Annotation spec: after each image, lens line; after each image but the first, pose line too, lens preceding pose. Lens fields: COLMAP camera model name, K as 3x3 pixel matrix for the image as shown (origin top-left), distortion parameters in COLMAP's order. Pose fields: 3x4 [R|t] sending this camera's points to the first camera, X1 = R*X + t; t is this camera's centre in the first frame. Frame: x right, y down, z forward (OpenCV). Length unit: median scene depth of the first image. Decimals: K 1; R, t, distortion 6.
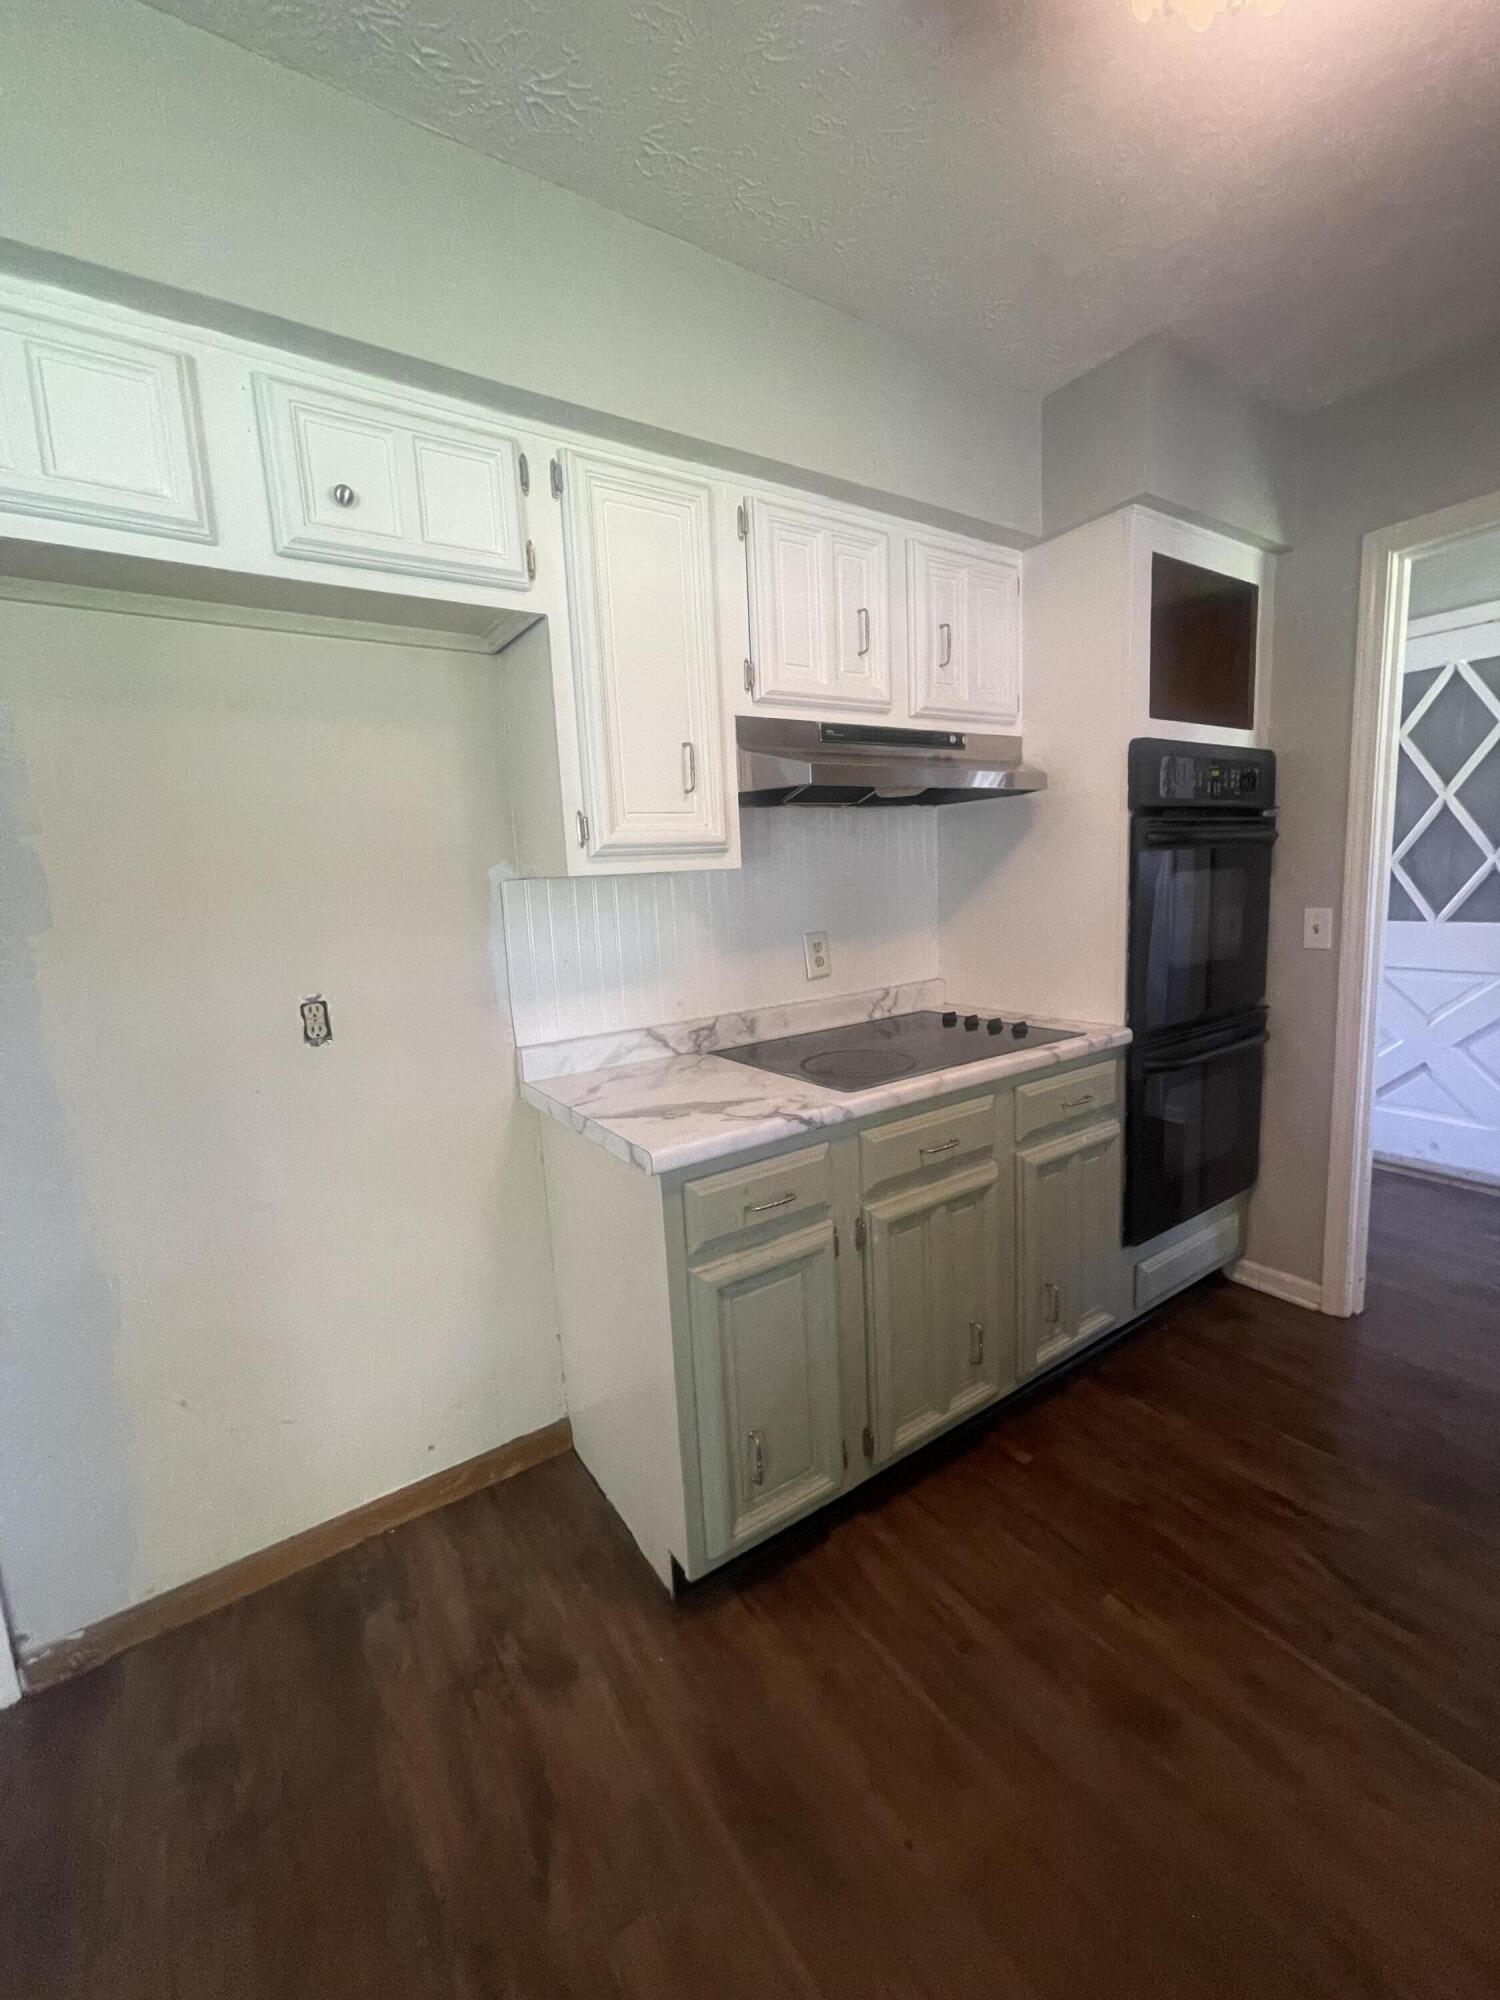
lens RADIAL K [[805.7, 0, 744.5], [0, 805.7, 985.6], [0, 0, 1]] dist [-0.000289, -0.000237]
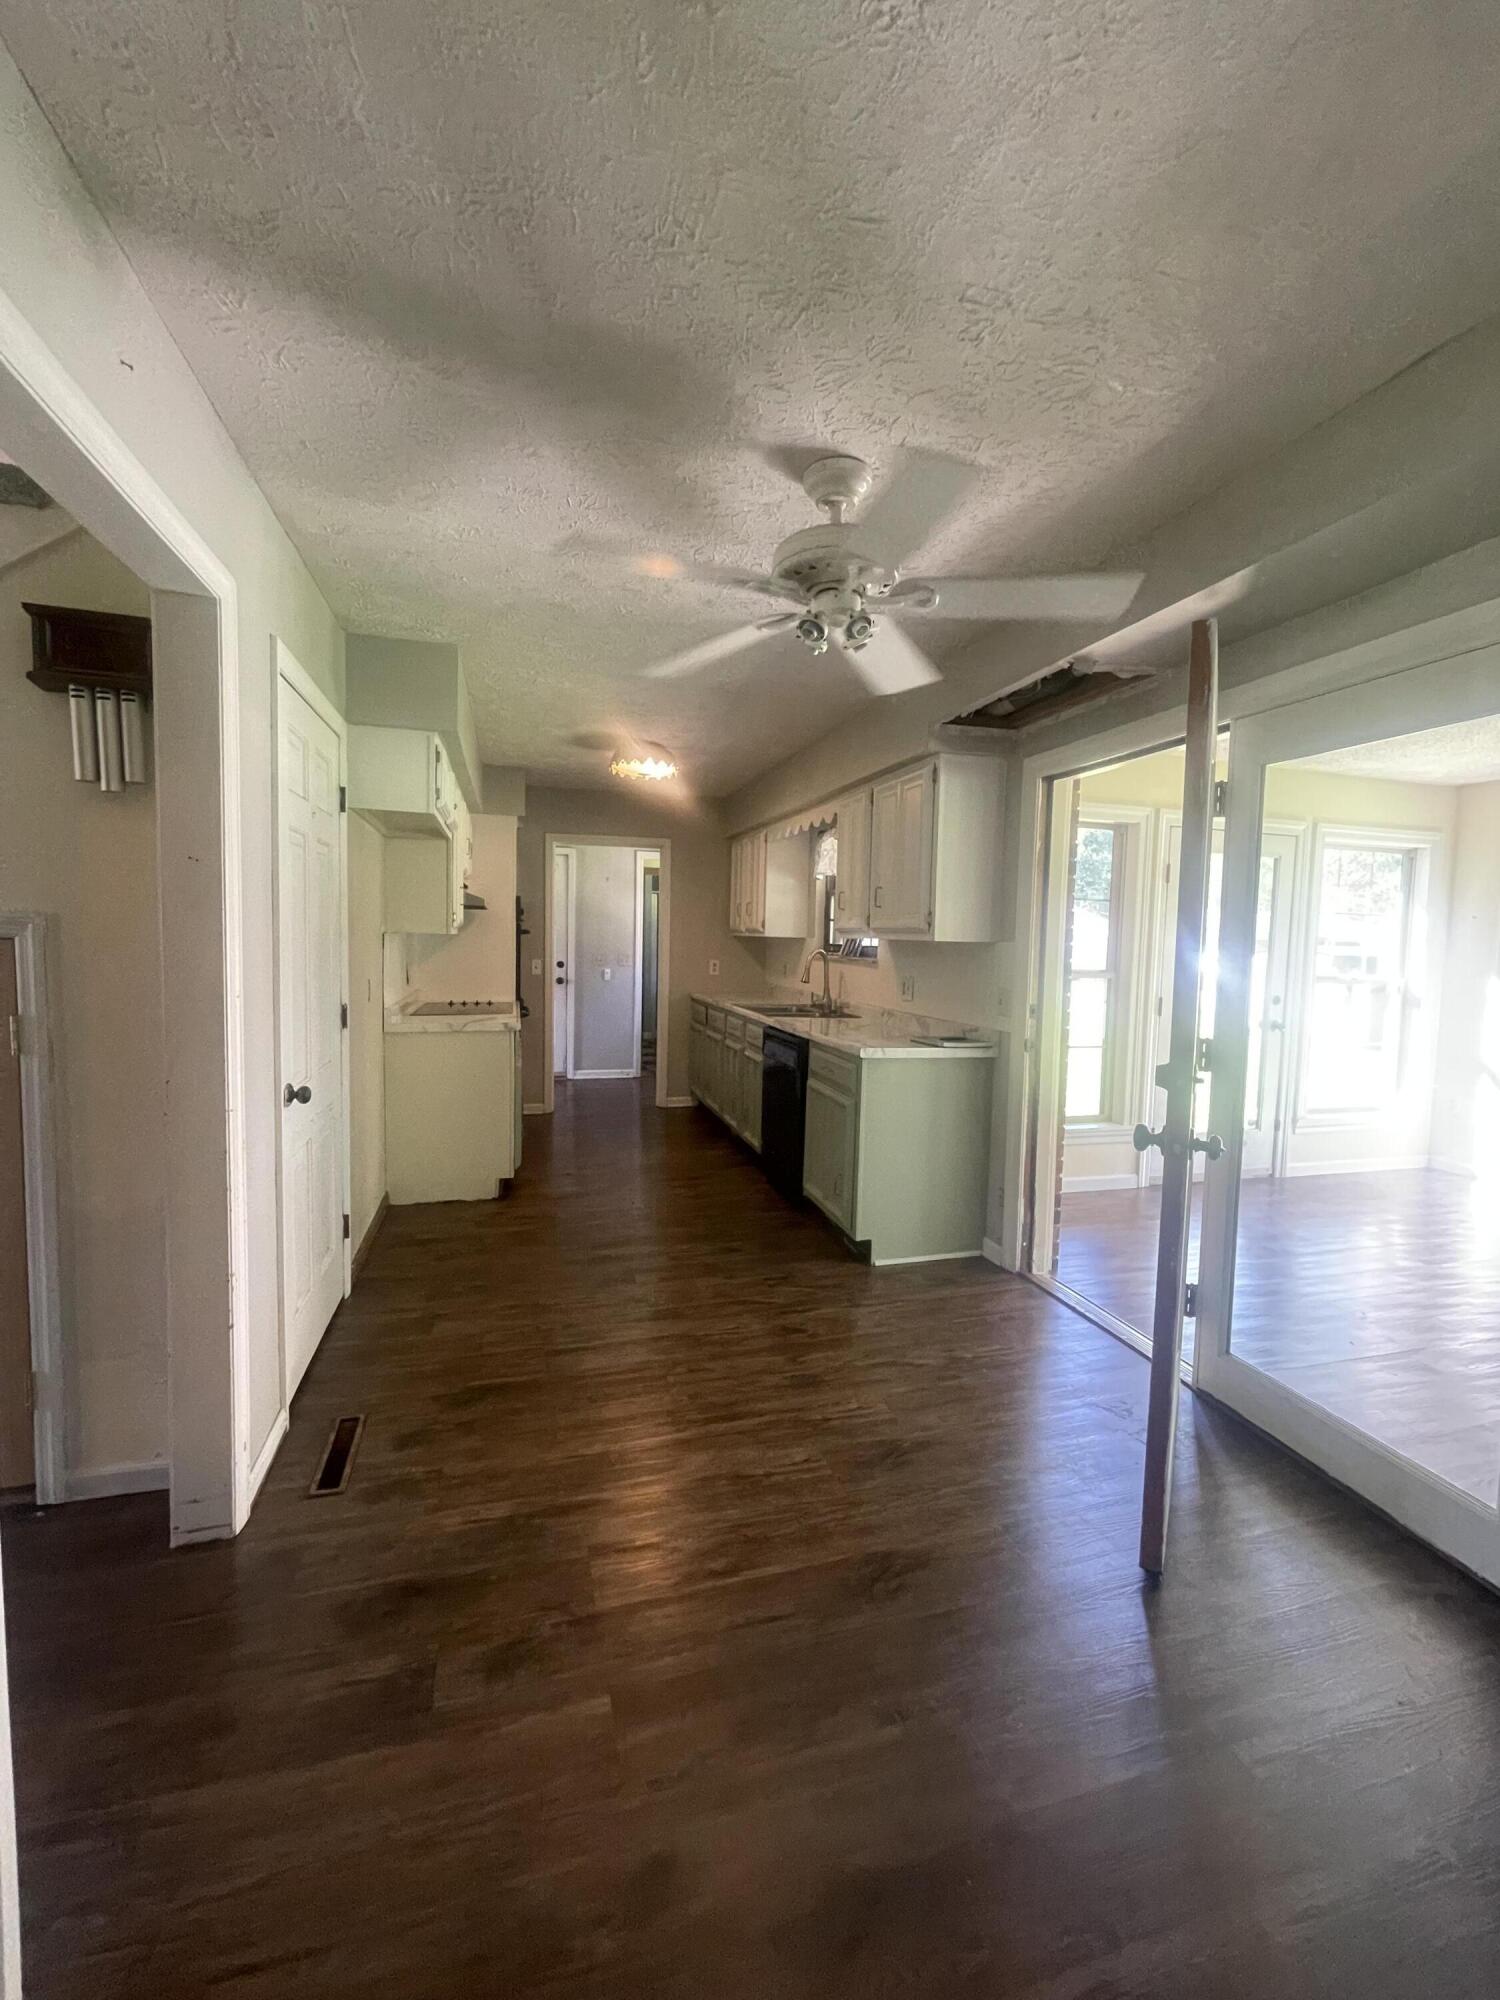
lens RADIAL K [[811.8, 0, 743.1], [0, 811.8, 986.8], [0, 0, 1]] dist [-0.006619, 0.000440]
pose [[0.311411, 0.001961, 0.950273, -1.631253], [0.093707, 0.995061, -0.032762, 0.146518], [-0.945644, 0.099250, 0.309689, -0.478664]]
